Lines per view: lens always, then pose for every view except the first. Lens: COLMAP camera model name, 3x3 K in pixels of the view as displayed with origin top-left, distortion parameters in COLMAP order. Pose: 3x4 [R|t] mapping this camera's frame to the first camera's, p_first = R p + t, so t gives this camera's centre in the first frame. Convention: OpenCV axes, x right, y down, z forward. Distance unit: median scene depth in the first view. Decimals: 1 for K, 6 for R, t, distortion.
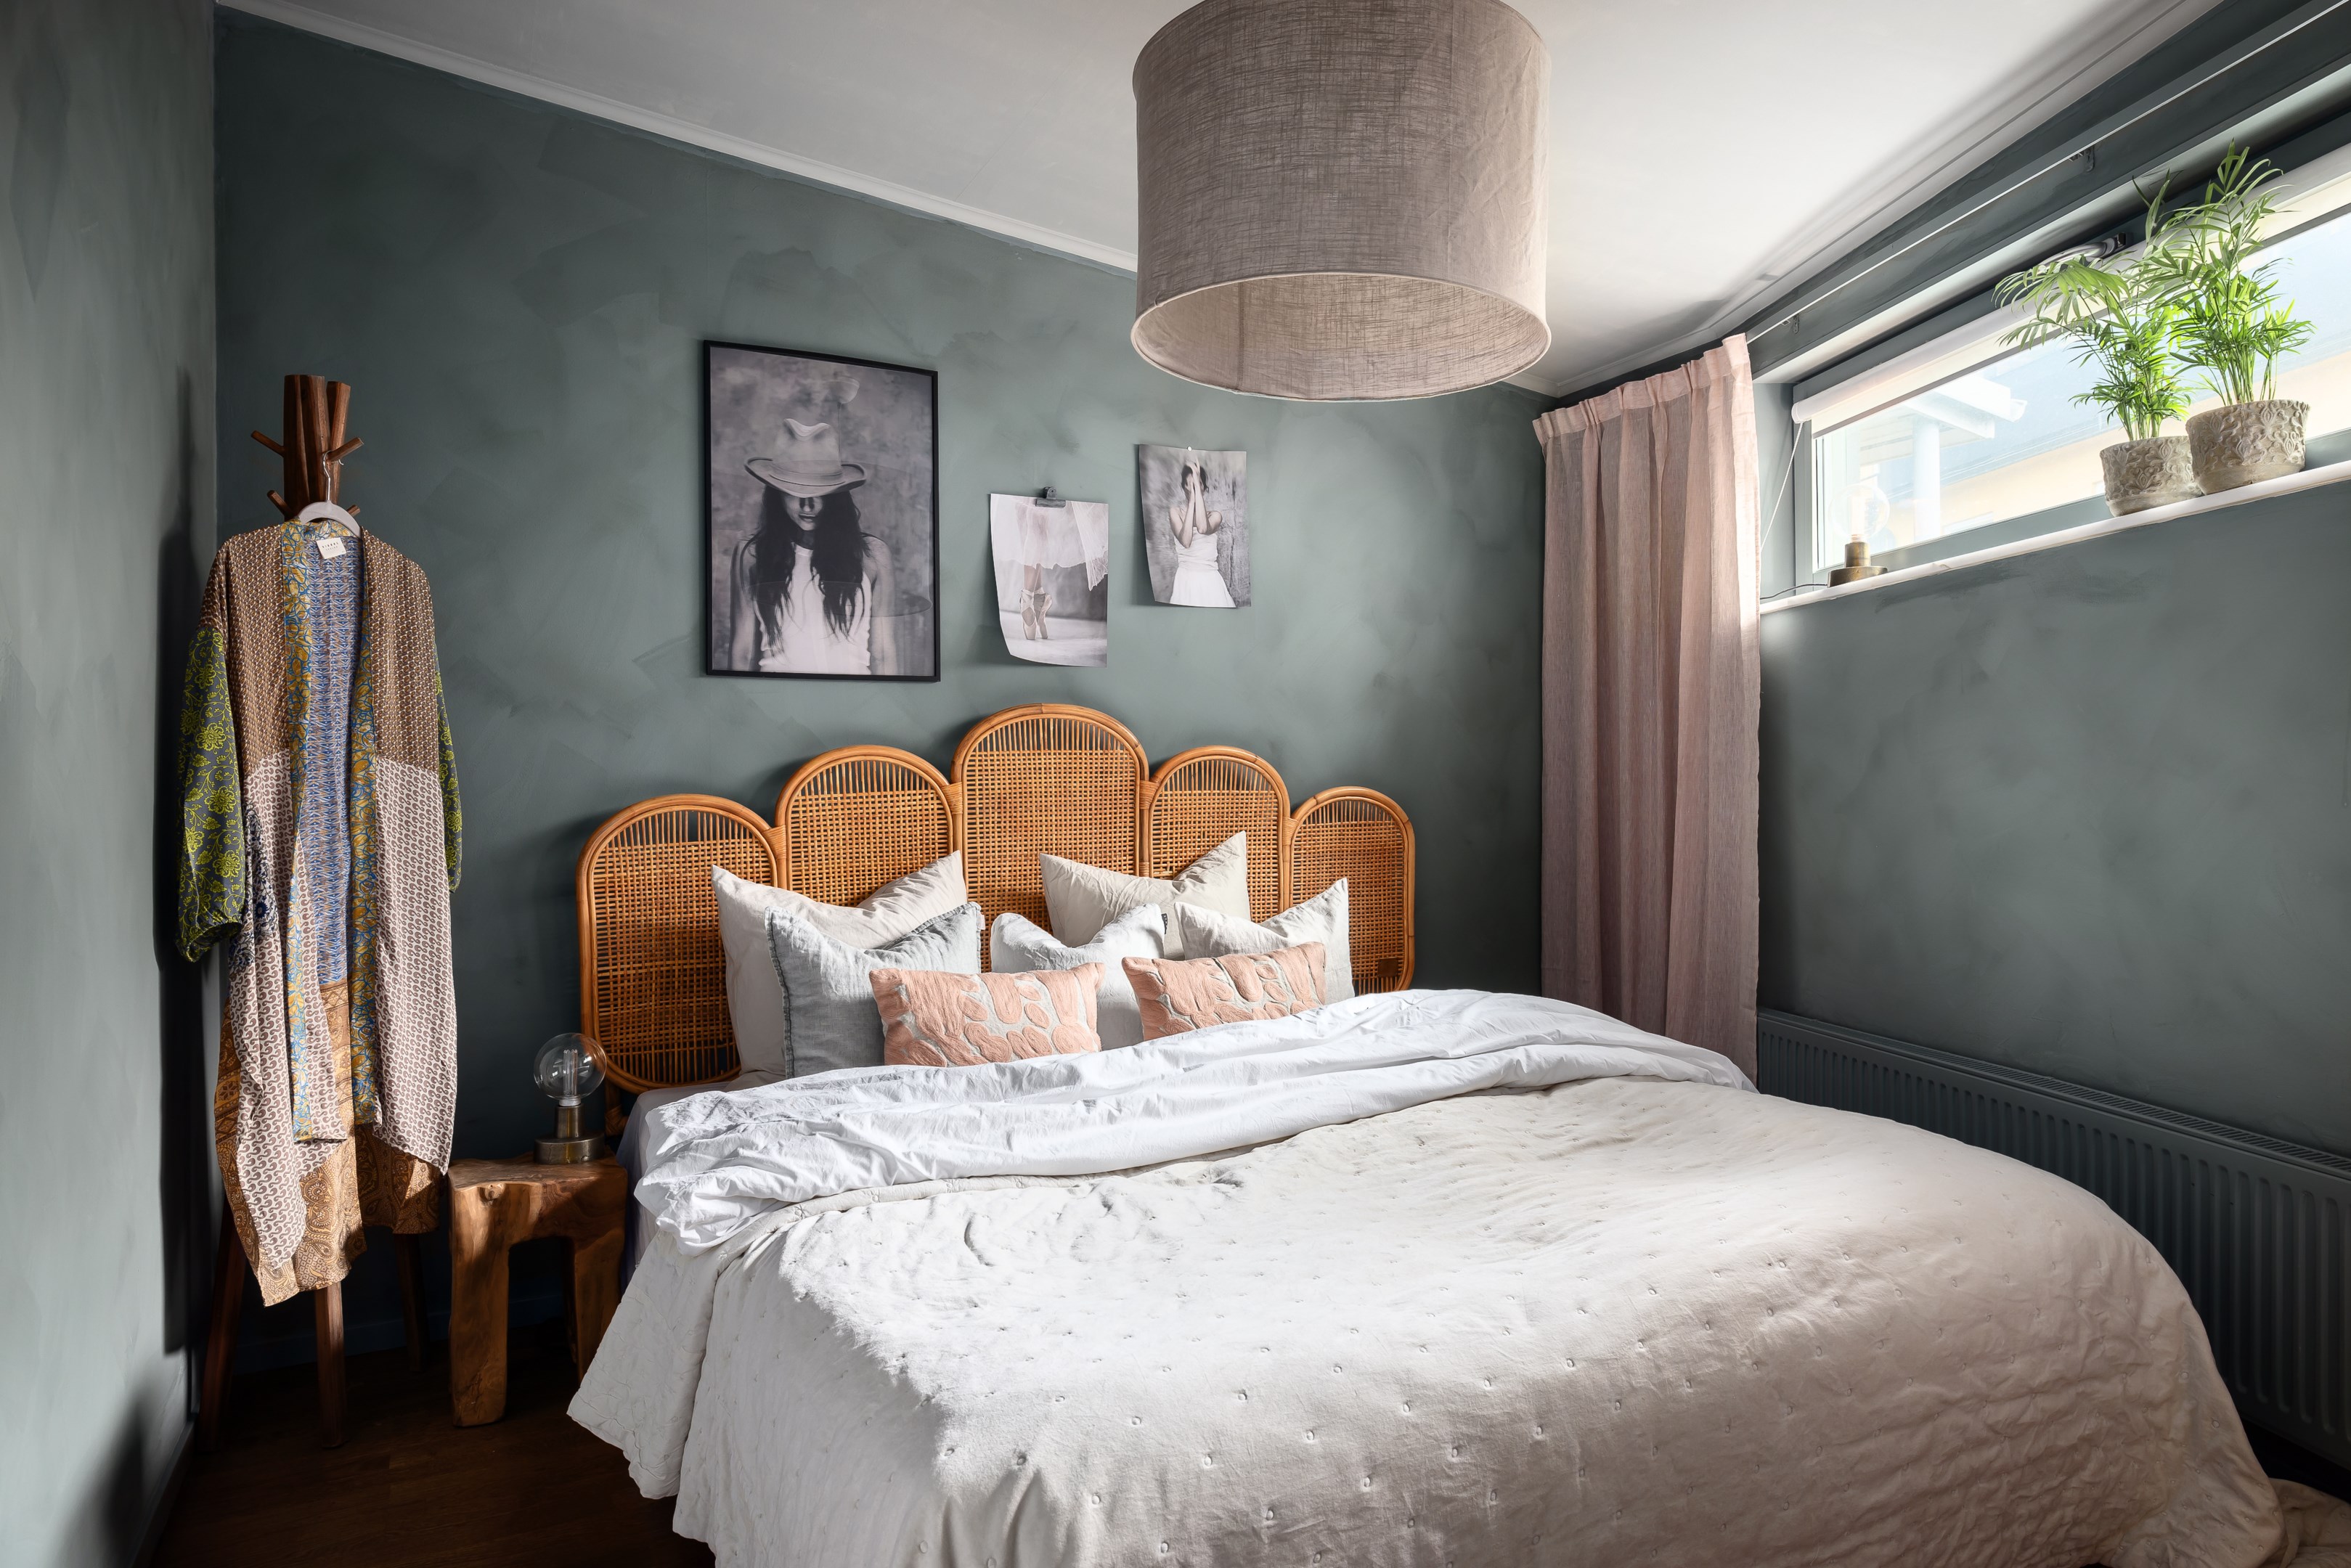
lens RADIAL K [[1379.2, 0, 1162.4], [0, 1379.2, 789.2], [0, 0, 1]] dist [-0.002851, 0.000587]
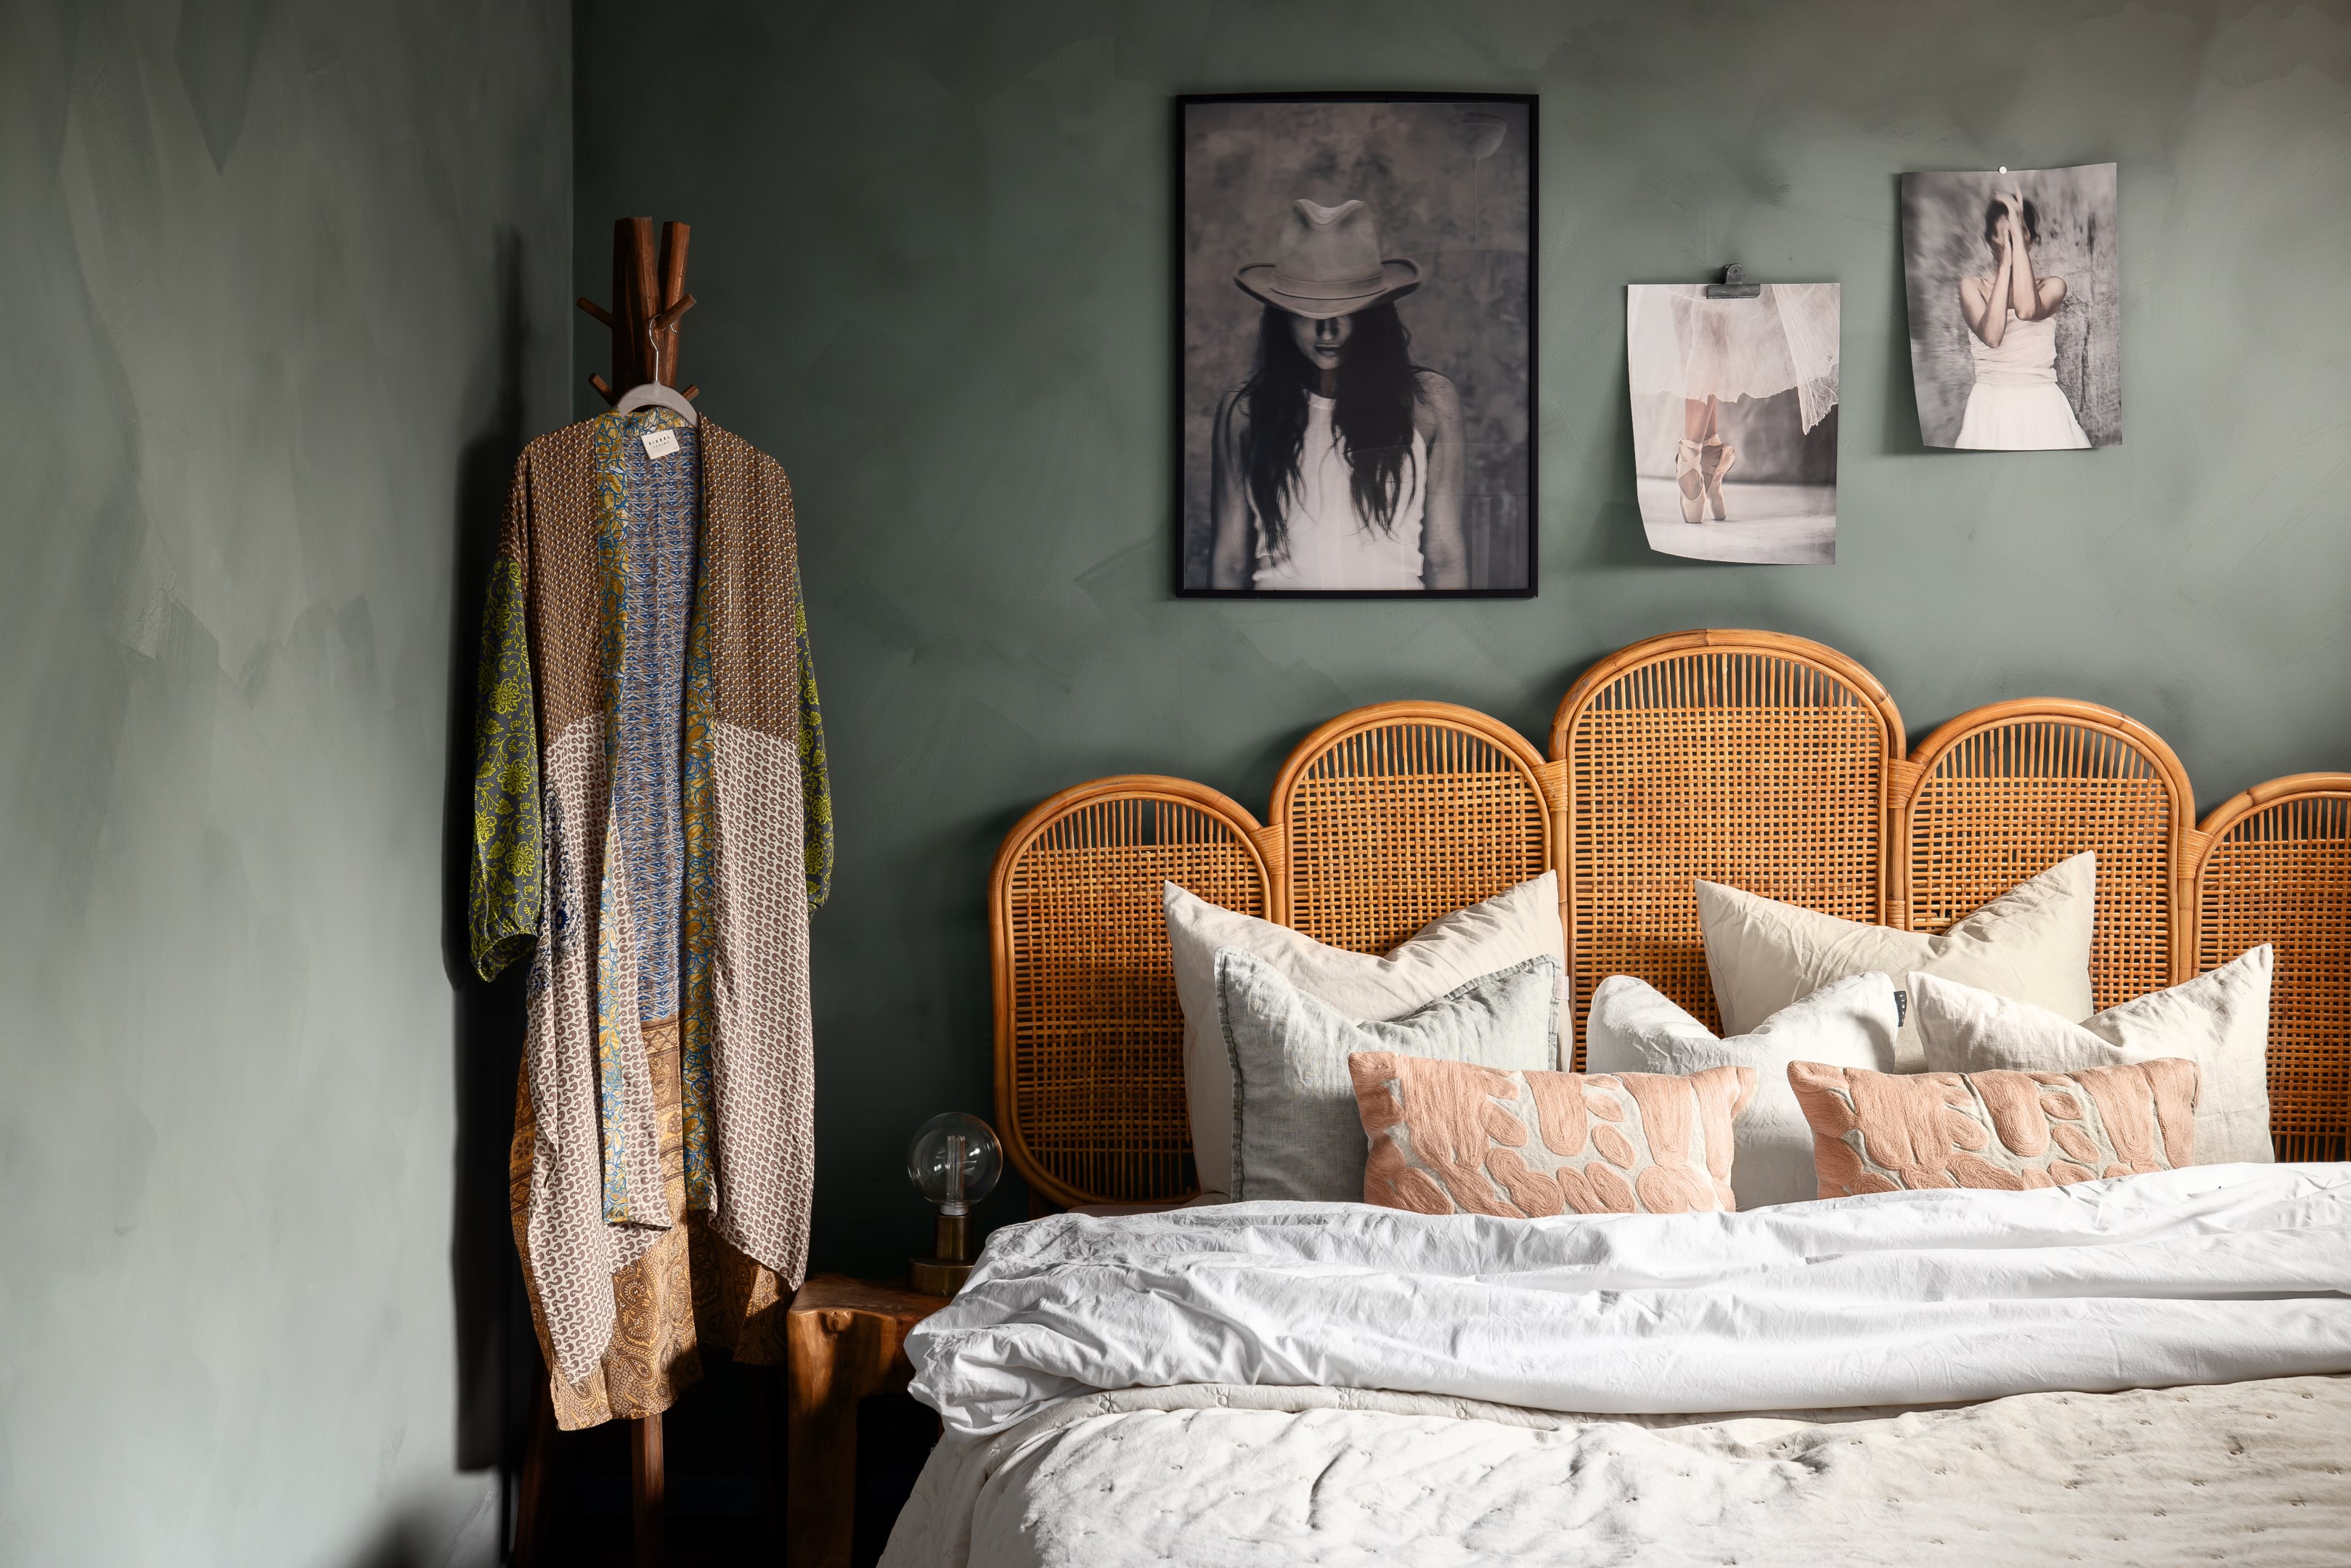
lens RADIAL K [[2213.4, 0, 1175.9], [0, 2213.4, 799.1], [0, 0, 1]] dist [0.003897, 0.000928]
pose [[0.884557, 0.015641, -0.466170, 0.193645], [-0.008542, 0.999813, 0.017337, -0.003865], [0.466354, -0.011354, 0.884525, 0.051737]]
